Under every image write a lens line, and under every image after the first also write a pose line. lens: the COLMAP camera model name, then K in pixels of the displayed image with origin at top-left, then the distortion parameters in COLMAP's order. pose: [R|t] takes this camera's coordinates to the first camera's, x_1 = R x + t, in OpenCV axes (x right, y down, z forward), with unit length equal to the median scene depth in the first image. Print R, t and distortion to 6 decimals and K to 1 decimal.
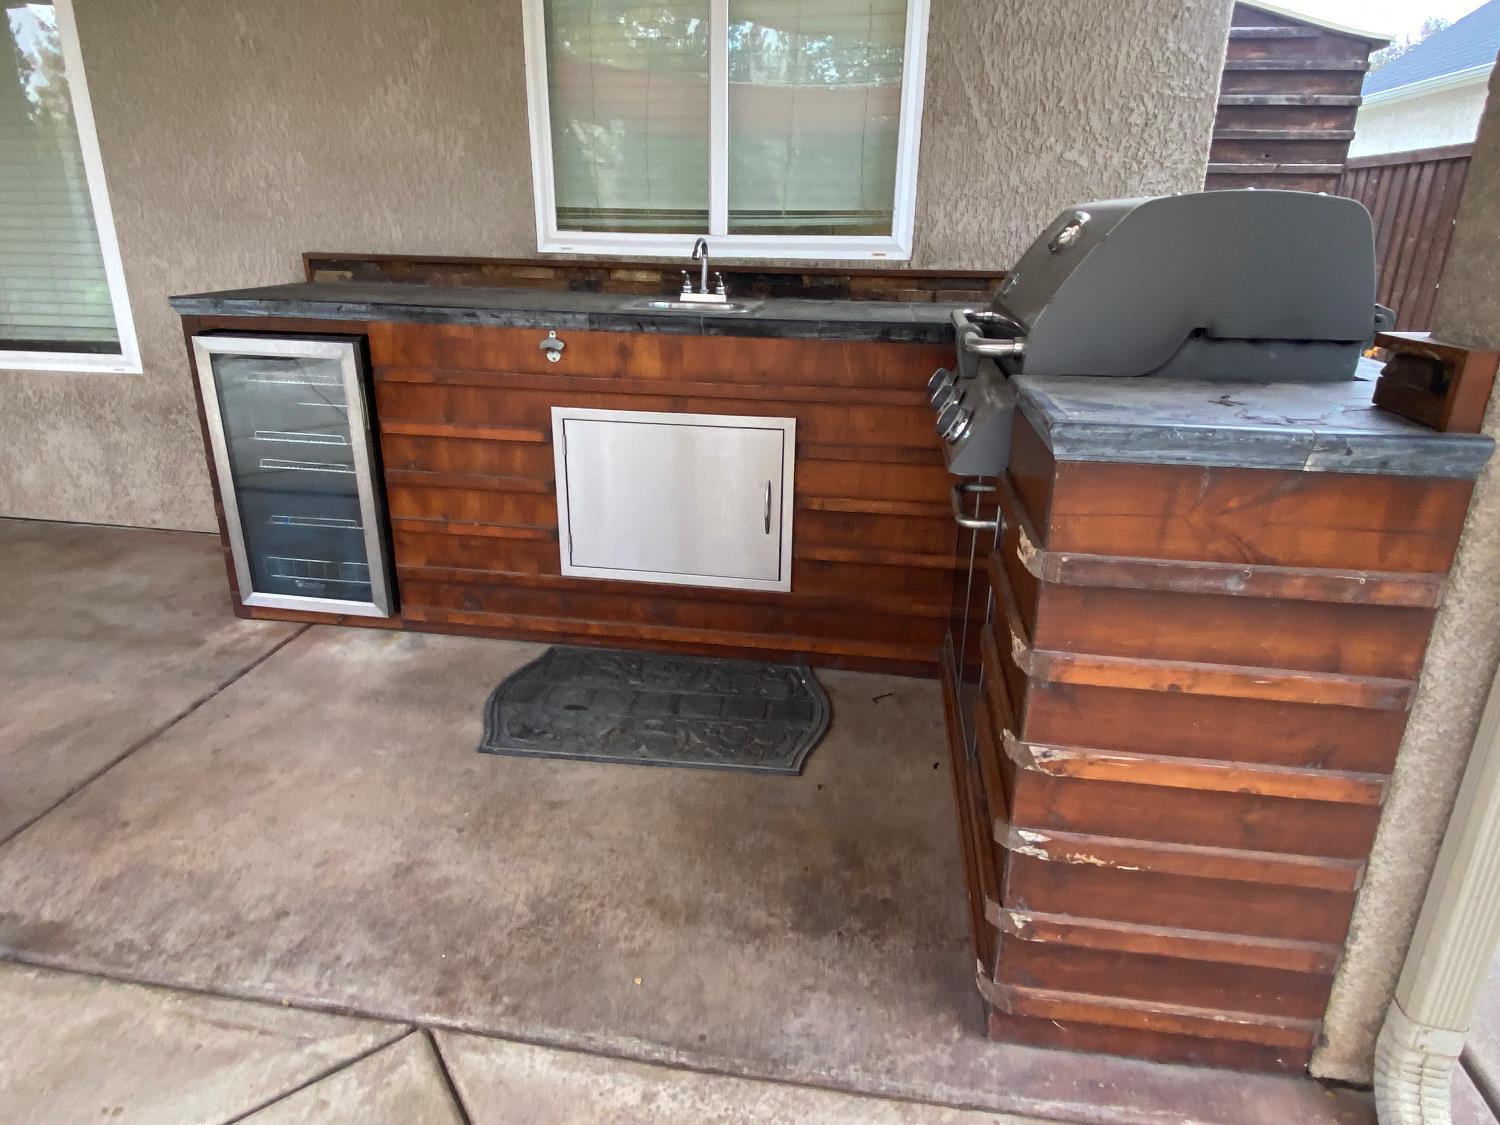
lens RADIAL K [[922.3, 0, 747.9], [0, 922.3, 554.1], [0, 0, 1]] dist [0.003139, 0.000128]
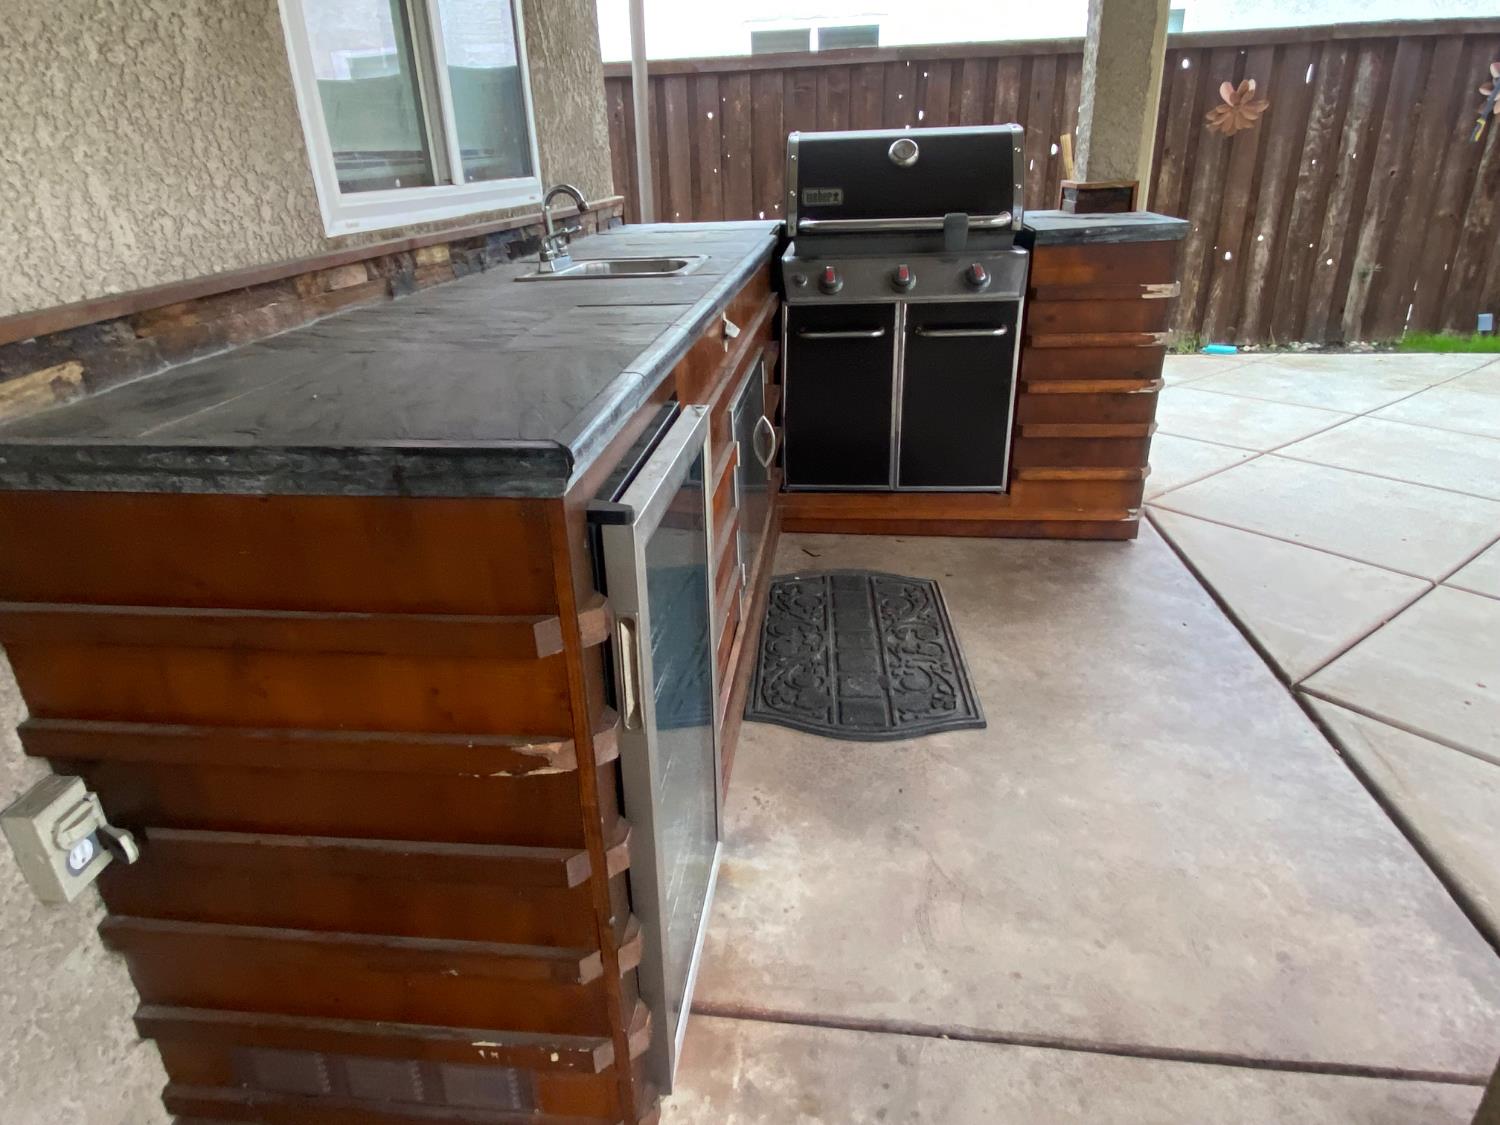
lens RADIAL K [[922.3, 0, 747.9], [0, 922.3, 554.1], [0, 0, 1]] dist [0.003139, 0.000128]
pose [[-0.039649, -0.417088, 0.908001, -0.842924], [0.380821, 0.833823, 0.399644, -0.316025], [-0.923798, 0.361631, 0.125776, 0.829972]]
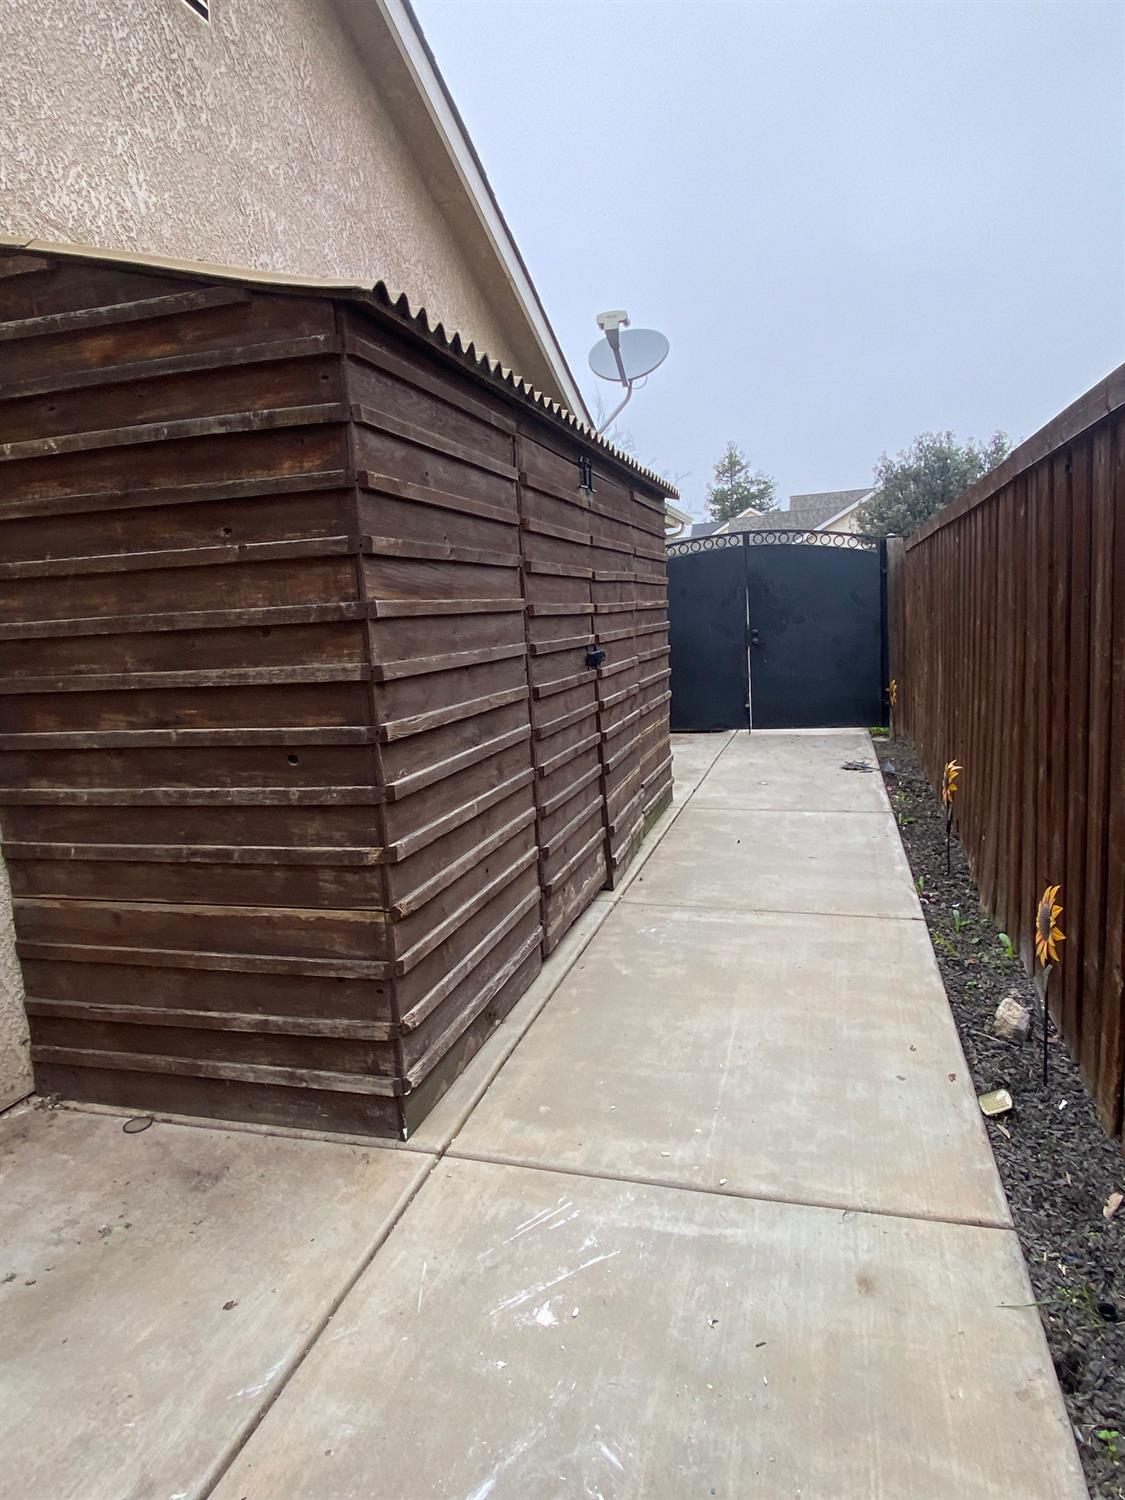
lens RADIAL K [[922.3, 0, 562.5], [0, 922.3, 750.0], [0, 0, 1]] dist [0.003139, 0.000128]
pose [[0.990216, -0.047107, -0.131350, 1.260218], [0.018657, 0.977538, -0.209932, -0.321789], [0.138289, 0.205428, 0.968853, 0.882435]]
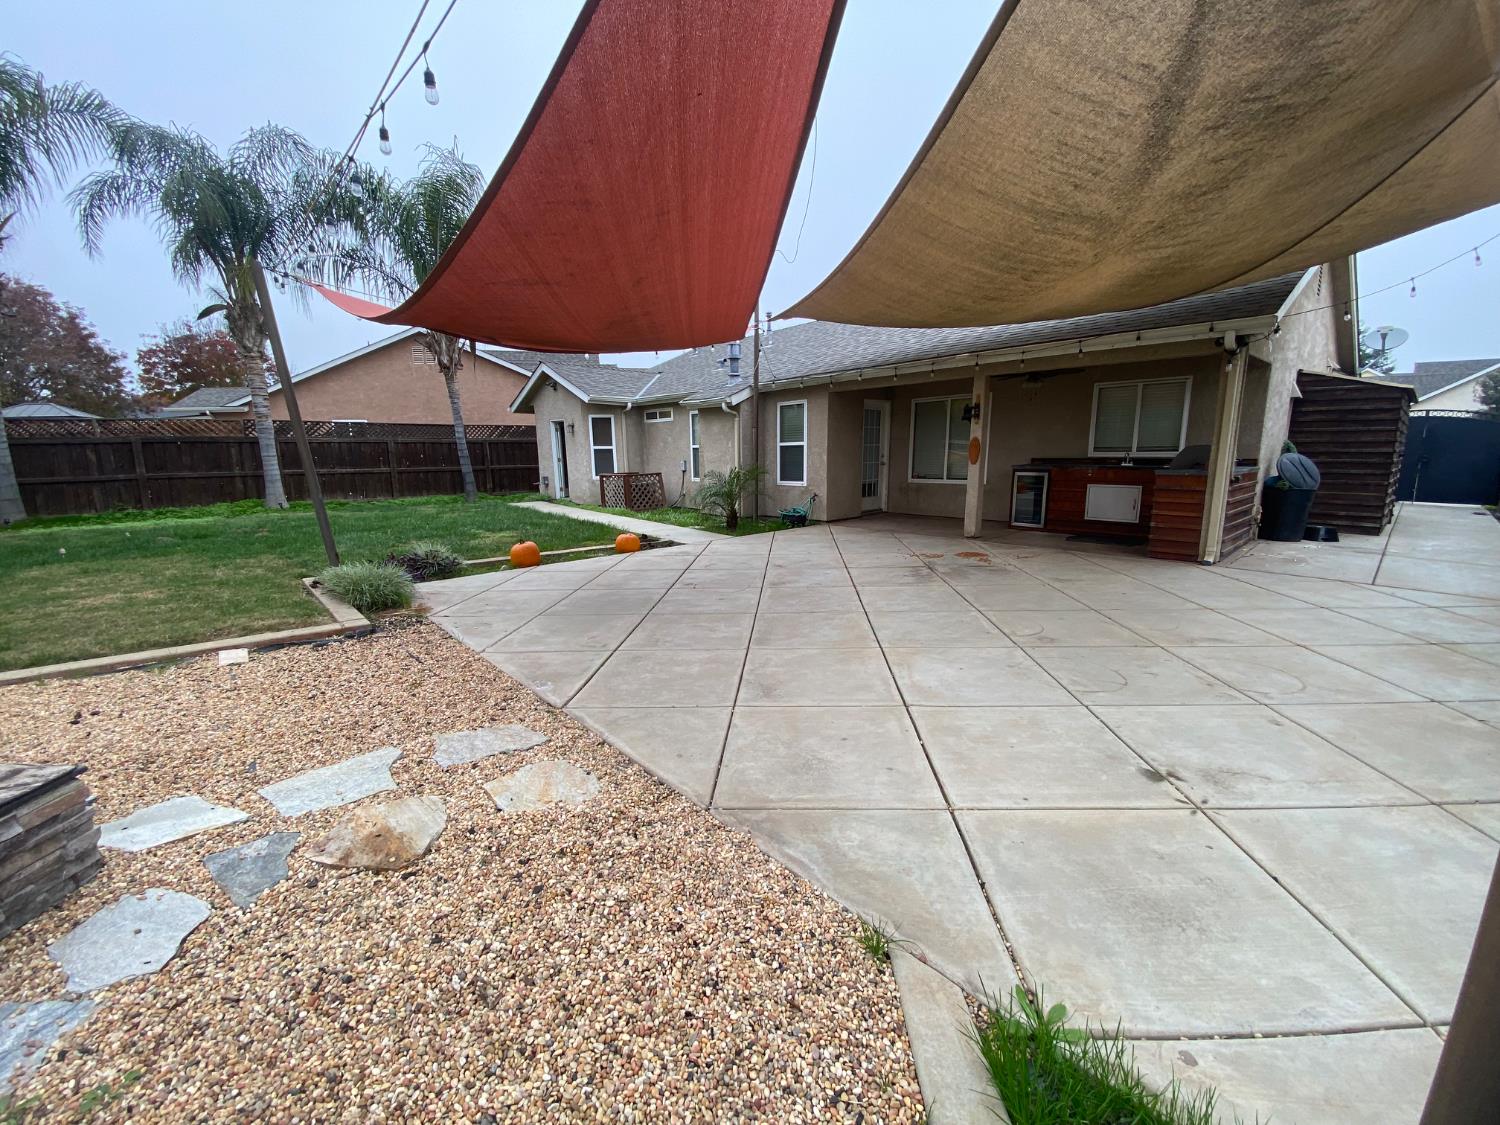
lens RADIAL K [[603.5, 0, 744.8], [0, 603.5, 566.8], [0, 0, 1]] dist [0.008650, -0.016531]
pose [[0.772064, 0.095628, -0.628309, 0.432861], [-0.200173, 0.974888, -0.097595, 0.921454], [0.603198, 0.201120, 0.771818, -2.448958]]
